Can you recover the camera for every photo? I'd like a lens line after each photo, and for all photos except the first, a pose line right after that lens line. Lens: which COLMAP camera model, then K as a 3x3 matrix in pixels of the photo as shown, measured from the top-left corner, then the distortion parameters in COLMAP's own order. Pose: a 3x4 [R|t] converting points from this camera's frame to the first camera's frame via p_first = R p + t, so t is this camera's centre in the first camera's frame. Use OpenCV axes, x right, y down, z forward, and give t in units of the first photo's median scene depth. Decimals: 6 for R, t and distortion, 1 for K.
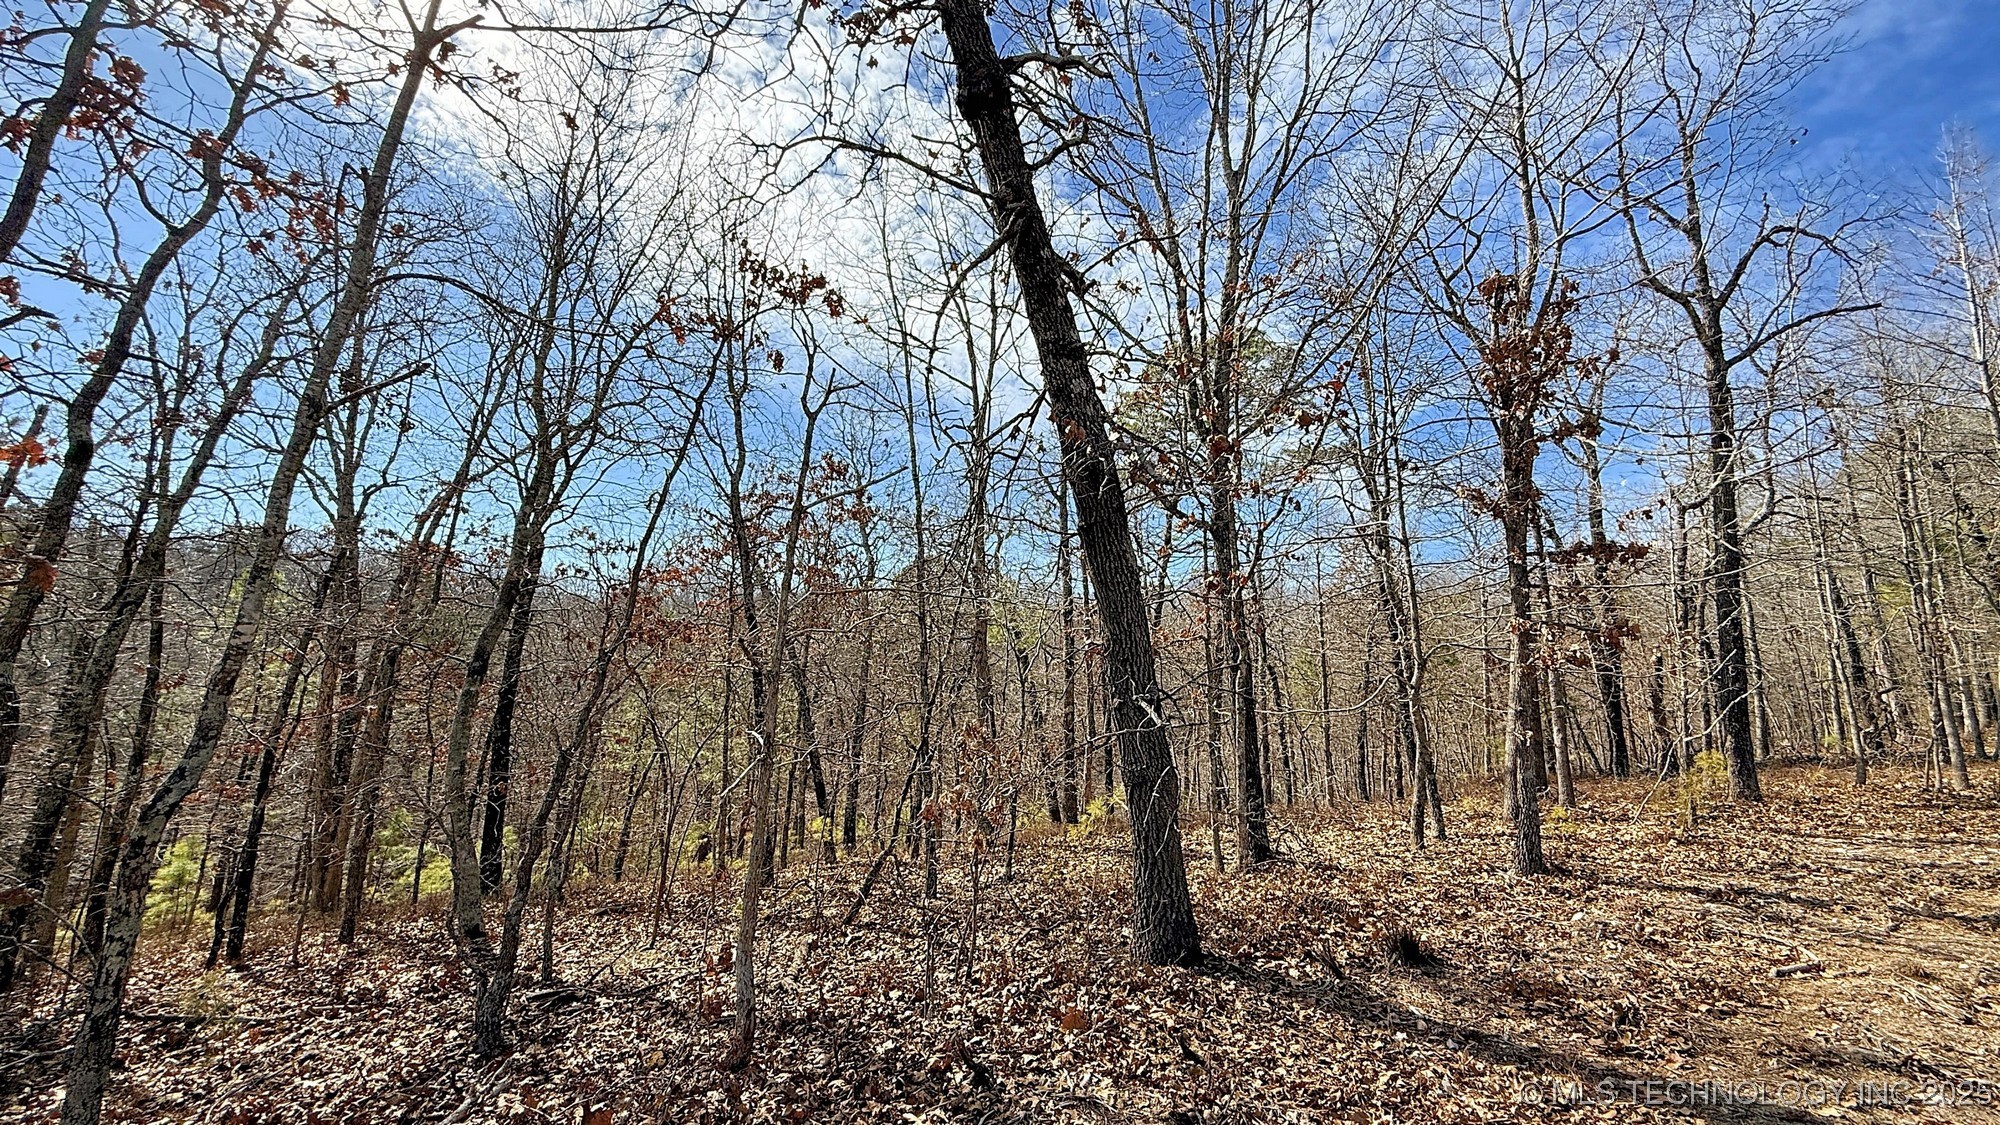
lens RADIAL K [[798.5, 0, 996.1], [0, 798.5, 561.0], [0, 0, 1]] dist [0.000501, 0.000360]
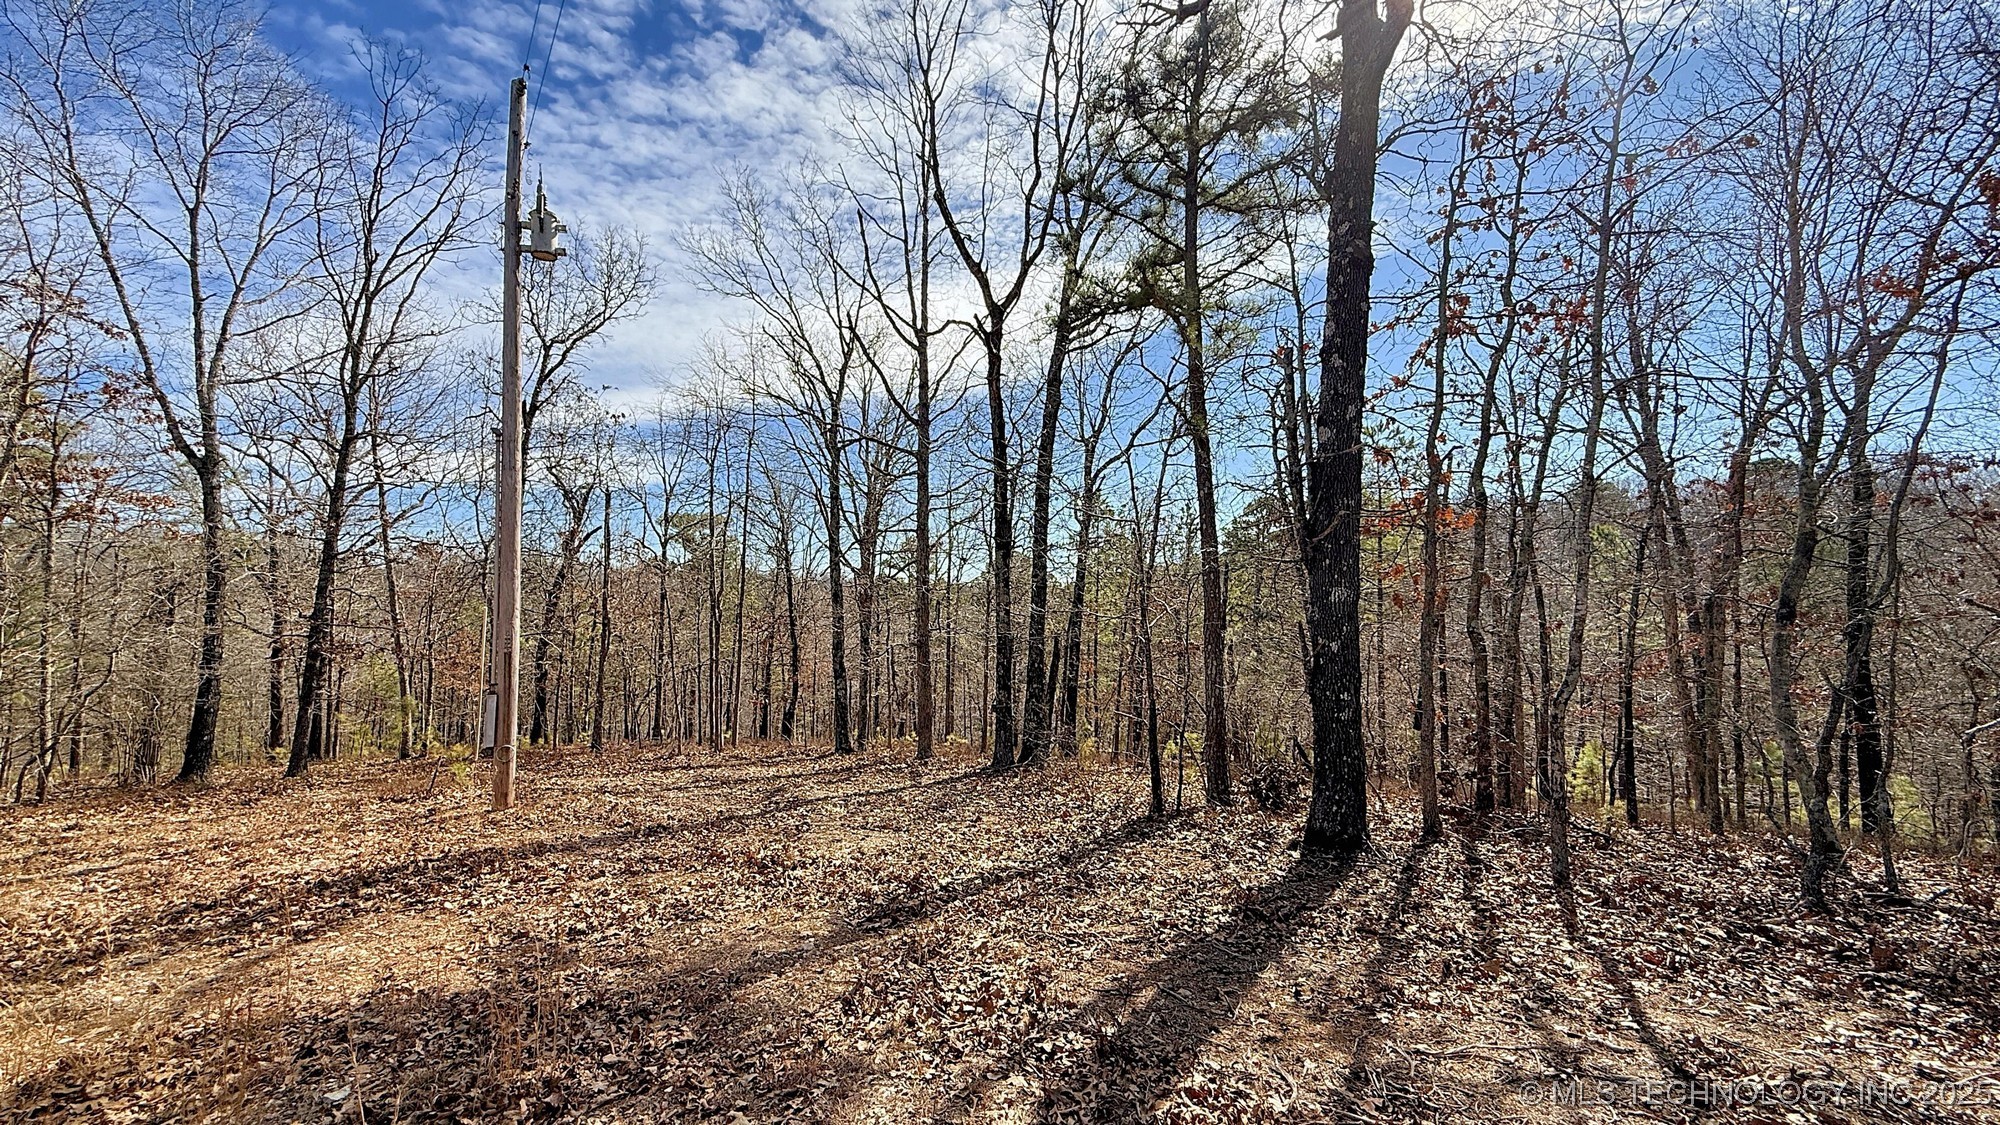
lens RADIAL K [[795.6, 0, 992.9], [0, 795.6, 561.2], [0, 0, 1]] dist [0.000151, 0.000039]
pose [[0.159446, -0.086856, -0.983378, 0.349508], [0.165764, 0.984335, -0.060064, -0.071464], [0.973190, -0.153431, 0.171346, -0.327774]]
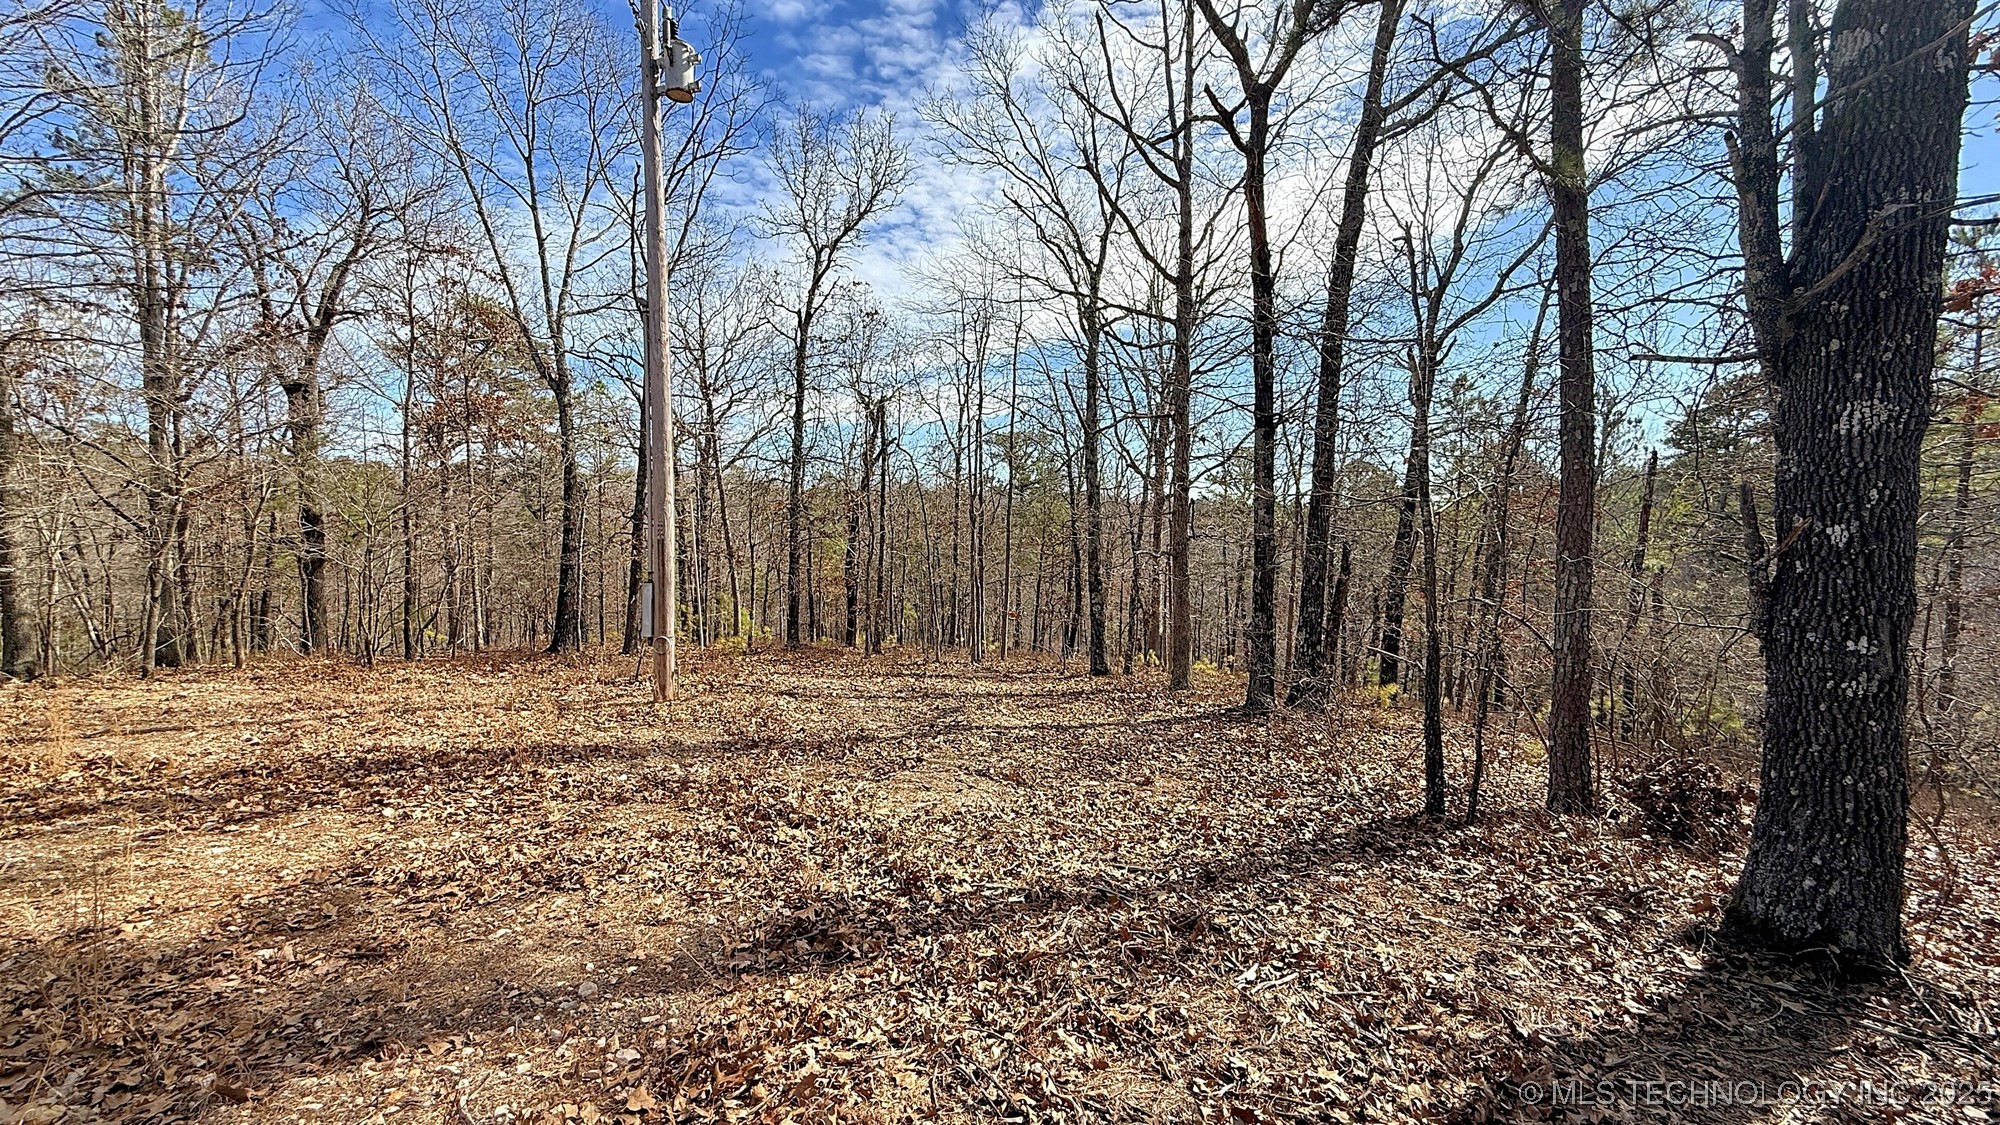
lens RADIAL K [[795.6, 0, 992.9], [0, 795.6, 561.2], [0, 0, 1]] dist [0.000151, 0.000039]
pose [[-0.261931, 0.007752, -0.965056, -0.069729], [0.139525, 0.989766, -0.029919, 0.018051], [0.954948, -0.142486, -0.260332, -0.062154]]
